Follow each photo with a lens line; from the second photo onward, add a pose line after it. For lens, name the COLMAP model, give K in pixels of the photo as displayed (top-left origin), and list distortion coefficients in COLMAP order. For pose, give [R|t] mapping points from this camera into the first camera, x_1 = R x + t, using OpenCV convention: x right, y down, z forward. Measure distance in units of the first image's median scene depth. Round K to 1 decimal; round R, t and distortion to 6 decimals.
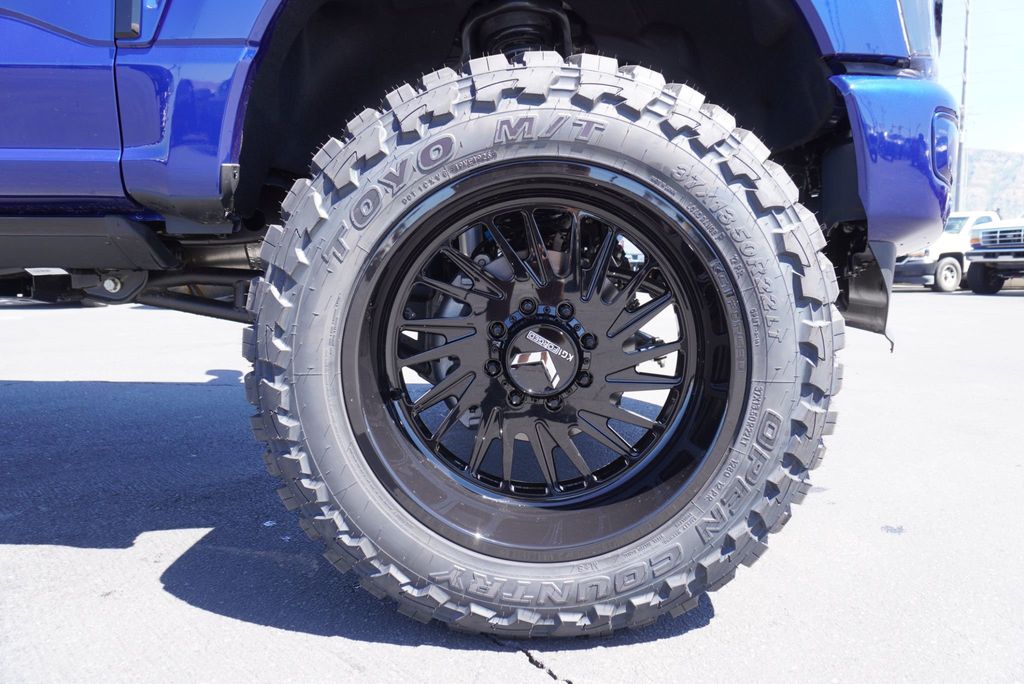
lens RADIAL K [[682.8, 0, 512.0], [0, 682.8, 342.0], [0, 0, 1]] dist [-0.006114, -0.000288]
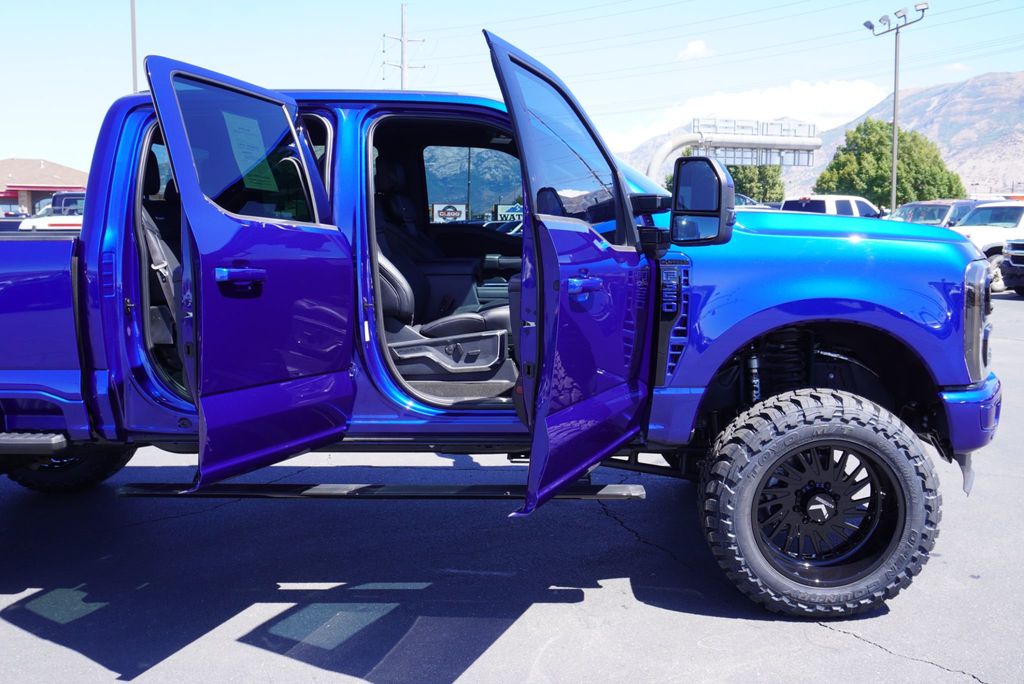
lens RADIAL K [[1009.4, 0, 512.0], [0, 1009.4, 342.0], [0, 0, 1]] dist [-0.011660, 0.118757]
pose [[0.999924, -0.011168, -0.005202, -1.140399], [0.011324, 0.999452, 0.031100, -0.760390], [0.004852, -0.031156, 0.999503, -2.882872]]
